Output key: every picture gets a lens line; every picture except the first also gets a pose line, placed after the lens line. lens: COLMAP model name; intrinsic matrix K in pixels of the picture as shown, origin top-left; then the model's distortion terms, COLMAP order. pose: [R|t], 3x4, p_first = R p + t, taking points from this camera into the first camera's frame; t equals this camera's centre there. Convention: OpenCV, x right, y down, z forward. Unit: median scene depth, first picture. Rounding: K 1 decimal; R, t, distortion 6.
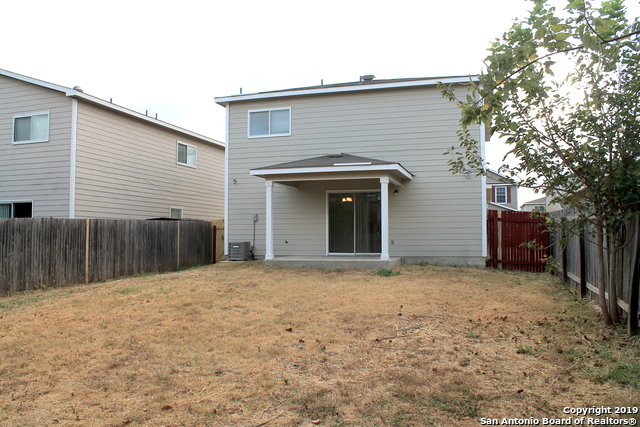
lens RADIAL K [[564.3, 0, 322.1], [0, 564.3, 213.5], [0, 0, 1]] dist [-0.006836, 0.000406]
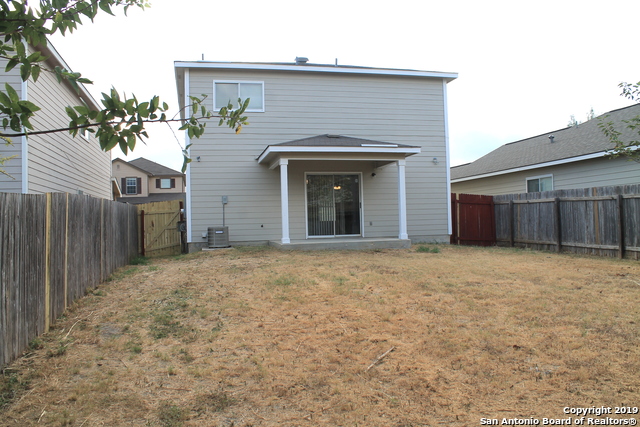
lens RADIAL K [[564.3, 0, 329.9], [0, 564.3, 190.7], [0, 0, 1]] dist [-0.006836, 0.000406]
pose [[0.854071, 0.010701, 0.520047, -0.475408], [-0.000315, 0.999799, -0.020055, 0.011645], [-0.520157, 0.016965, 0.853902, 0.155227]]
